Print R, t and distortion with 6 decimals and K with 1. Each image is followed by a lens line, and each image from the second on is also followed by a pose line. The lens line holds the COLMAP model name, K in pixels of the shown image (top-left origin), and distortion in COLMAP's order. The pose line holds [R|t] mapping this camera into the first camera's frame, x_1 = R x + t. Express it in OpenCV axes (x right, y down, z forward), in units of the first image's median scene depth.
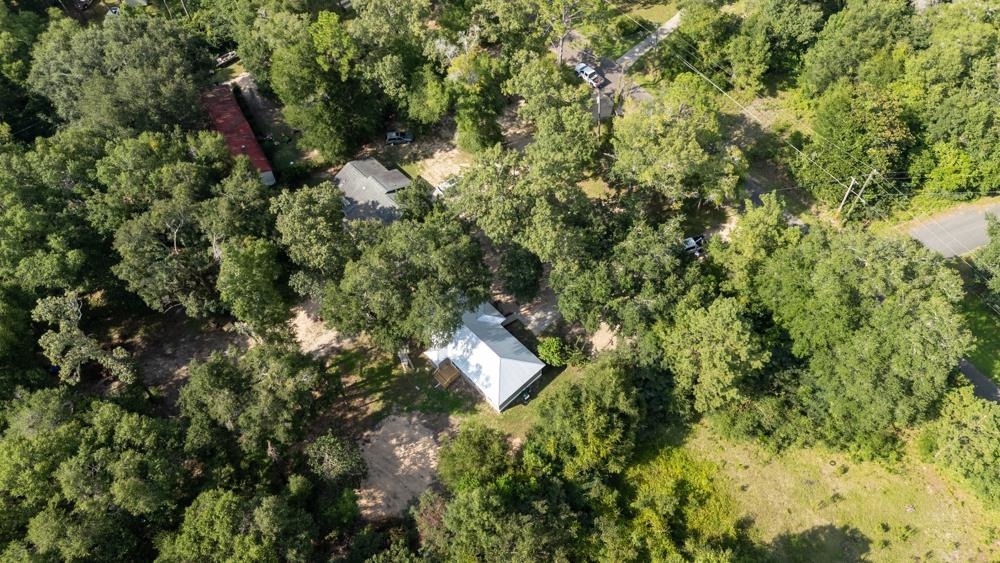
lens RADIAL K [[729.3, 0, 495.8], [0, 729.3, 281.3], [0, 0, 1]] dist [0.055298, -0.044365]
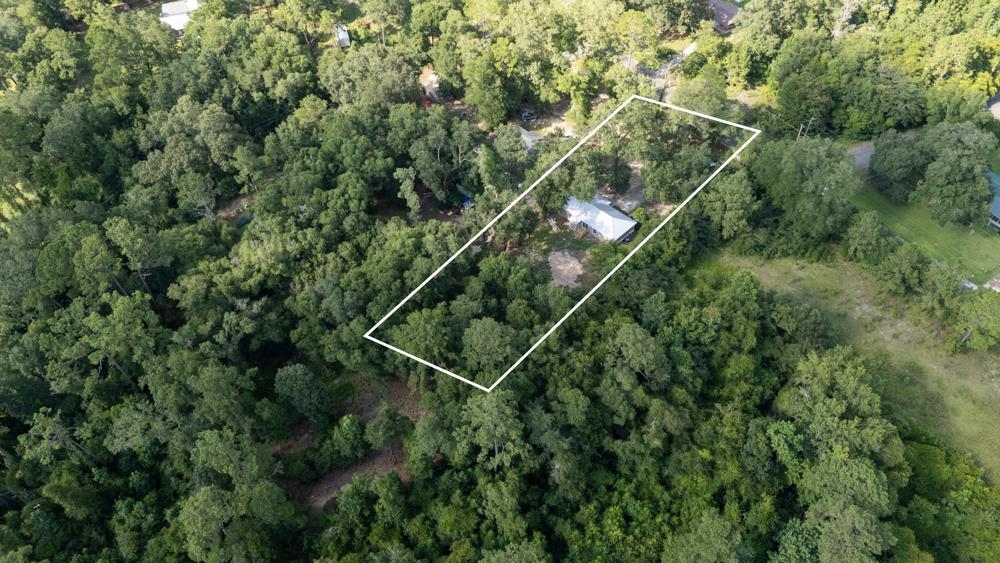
lens RADIAL K [[729.3, 0, 497.1], [0, 729.3, 288.2], [0, 0, 1]] dist [0.055298, -0.044365]
pose [[0.999392, -0.018170, 0.029748, -0.325348], [0.020815, 0.995620, -0.091141, 0.421295], [-0.027962, 0.091705, 0.995394, -0.748149]]
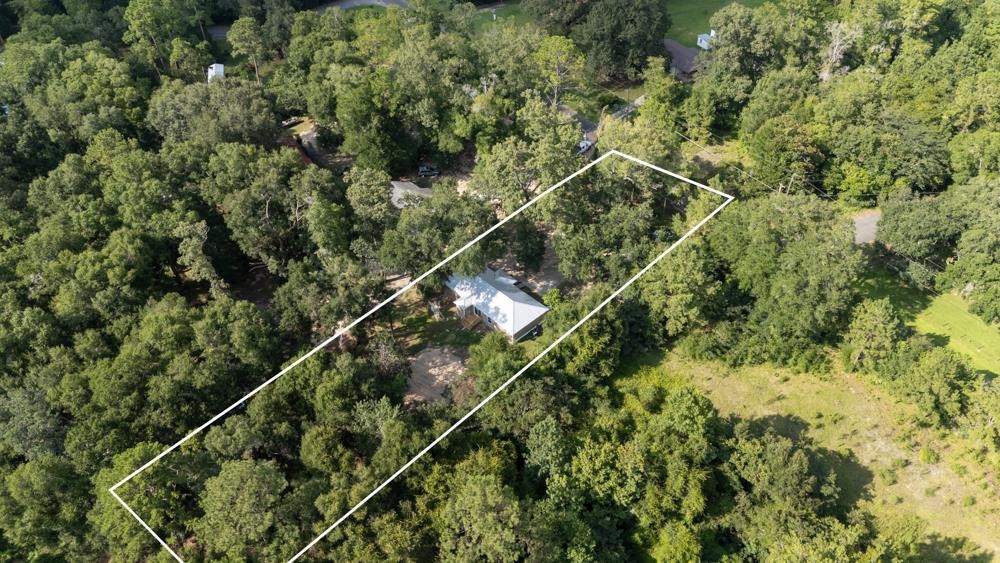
lens RADIAL K [[729.3, 0, 497.4], [0, 729.3, 285.8], [0, 0, 1]] dist [0.055298, -0.044365]
pose [[0.999820, 0.004168, 0.018496, -0.044730], [0.000033, 0.975150, -0.221547, 0.345900], [-0.018960, 0.221508, 0.974974, -0.238222]]
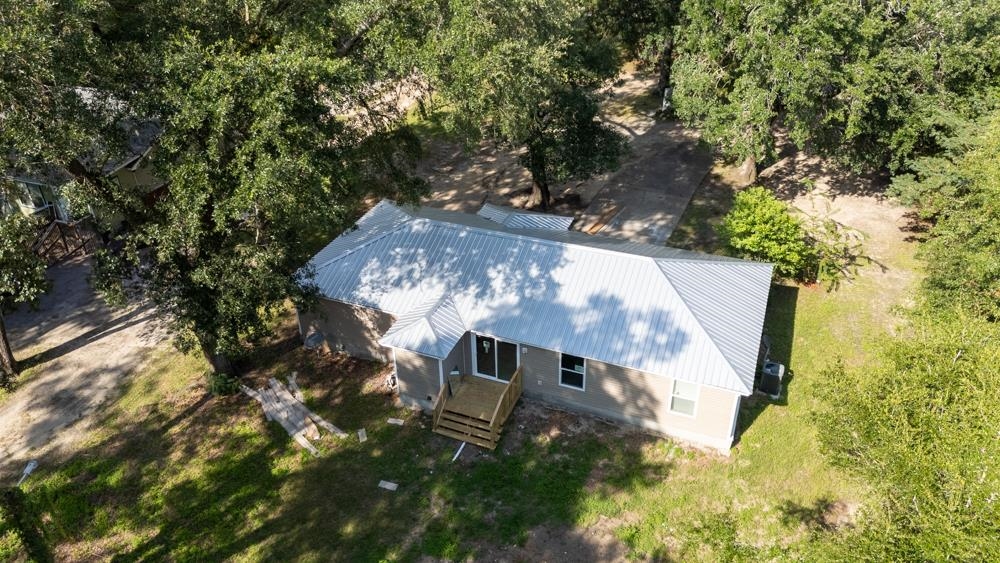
lens RADIAL K [[729.3, 0, 493.6], [0, 729.3, 280.6], [0, 0, 1]] dist [0.055298, -0.044365]
pose [[0.902940, -0.217834, 0.370469, -0.154267], [0.351310, 0.870653, -0.344302, 0.182962], [-0.247549, 0.441034, 0.862675, 0.741397]]
